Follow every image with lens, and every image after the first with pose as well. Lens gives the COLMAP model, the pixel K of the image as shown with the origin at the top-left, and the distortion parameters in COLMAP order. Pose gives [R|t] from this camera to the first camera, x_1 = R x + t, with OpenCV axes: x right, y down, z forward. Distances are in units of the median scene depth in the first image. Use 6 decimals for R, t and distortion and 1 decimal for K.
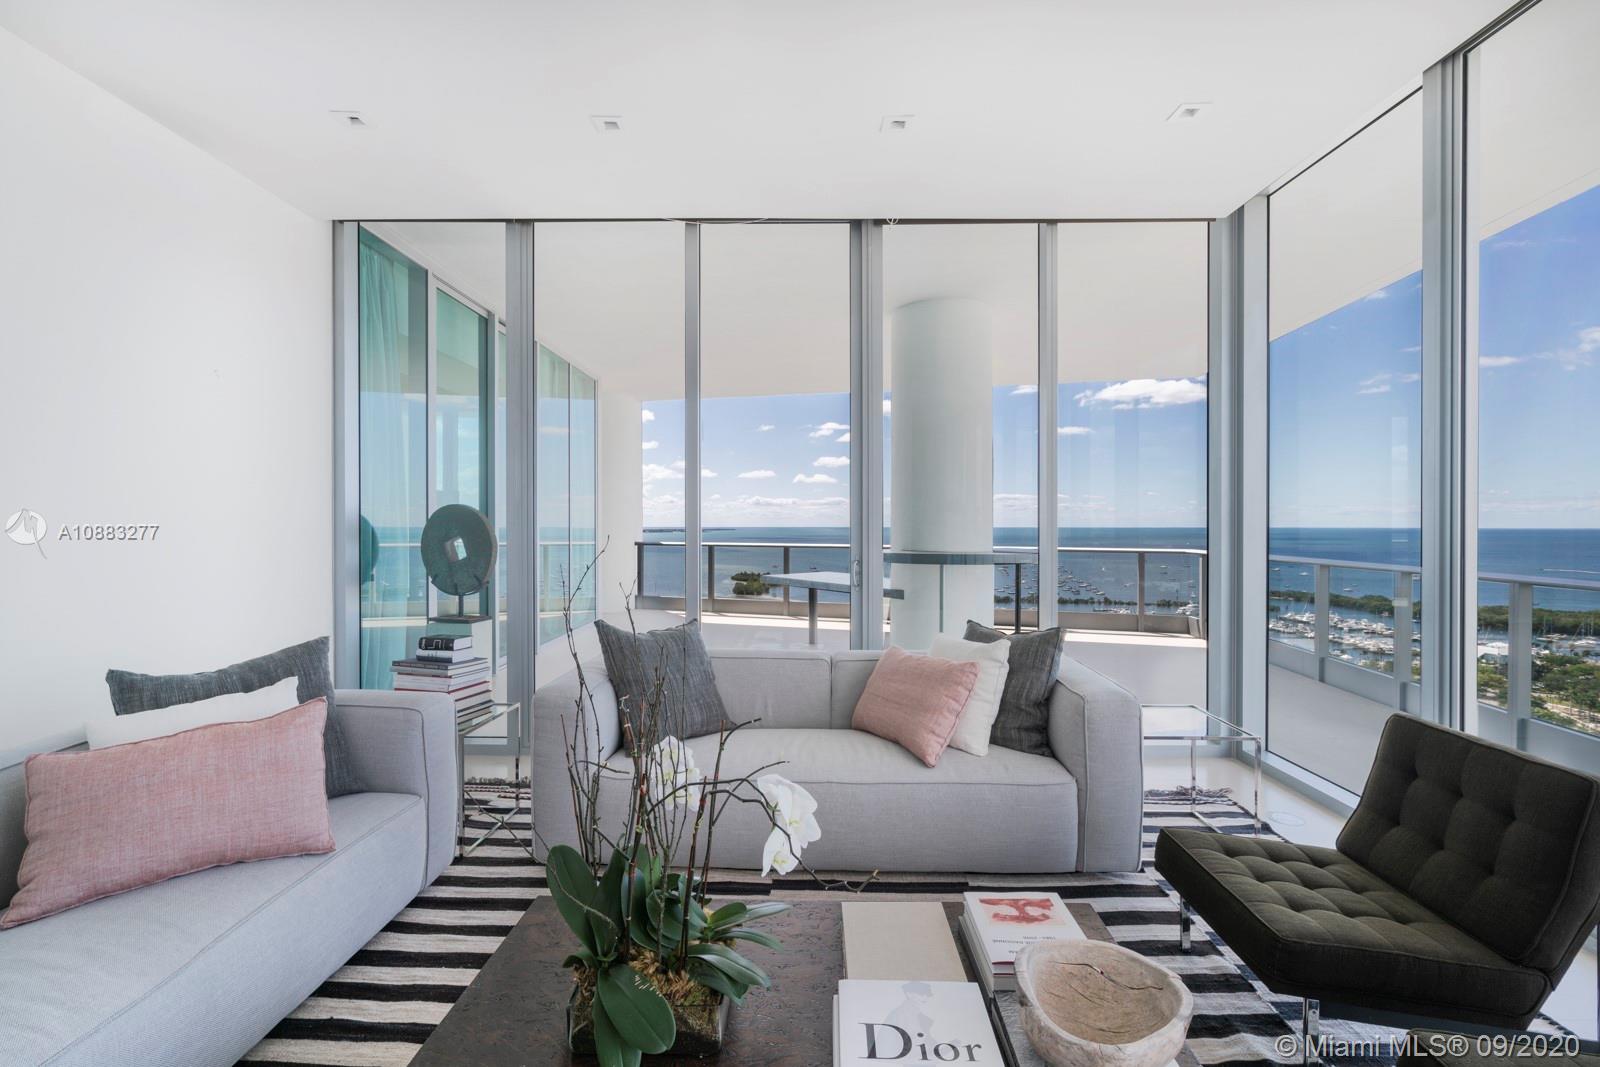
lens RADIAL K [[736.3, 0, 797.1], [0, 736.3, 523.9], [0, 0, 1]] dist [-0.000111, -0.000013]
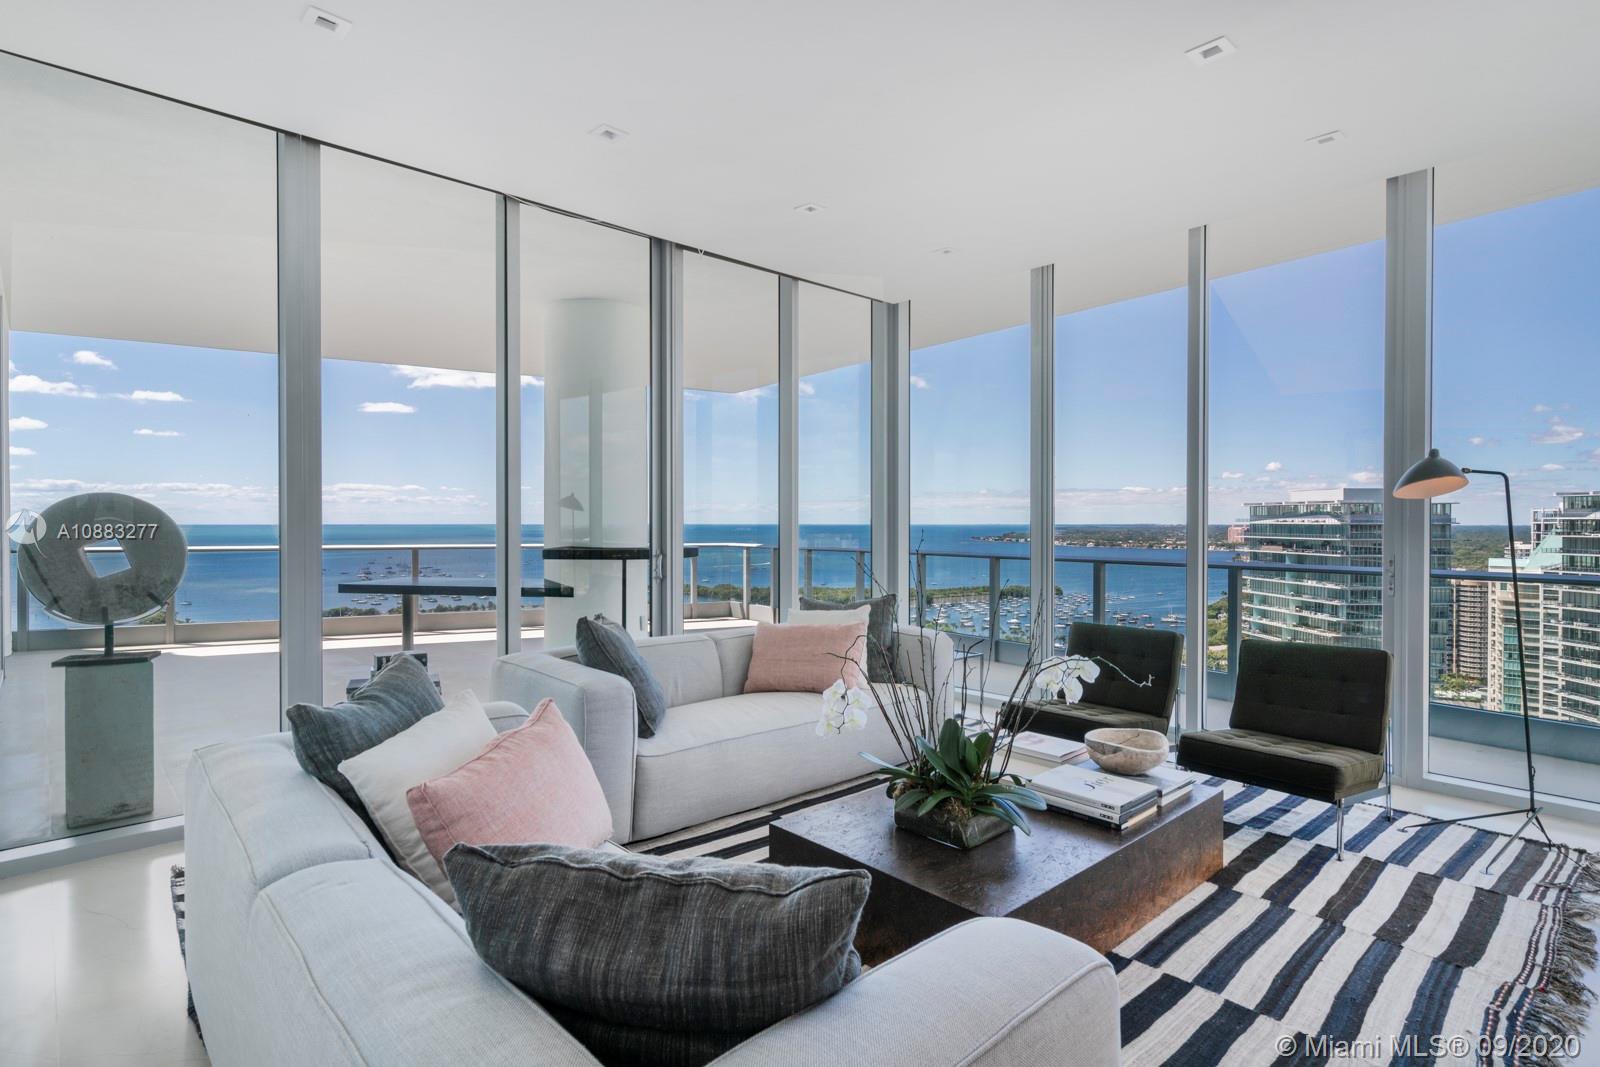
lens RADIAL K [[817.8, 0, 791.9], [0, 817.8, 535.7], [0, 0, 1]] dist [0.004047, 0.000370]
pose [[0.724039, -0.010706, 0.689676, -0.615204], [0.000398, 0.999886, 0.015103, 0.003112], [-0.689759, -0.010661, 0.723960, -0.004138]]
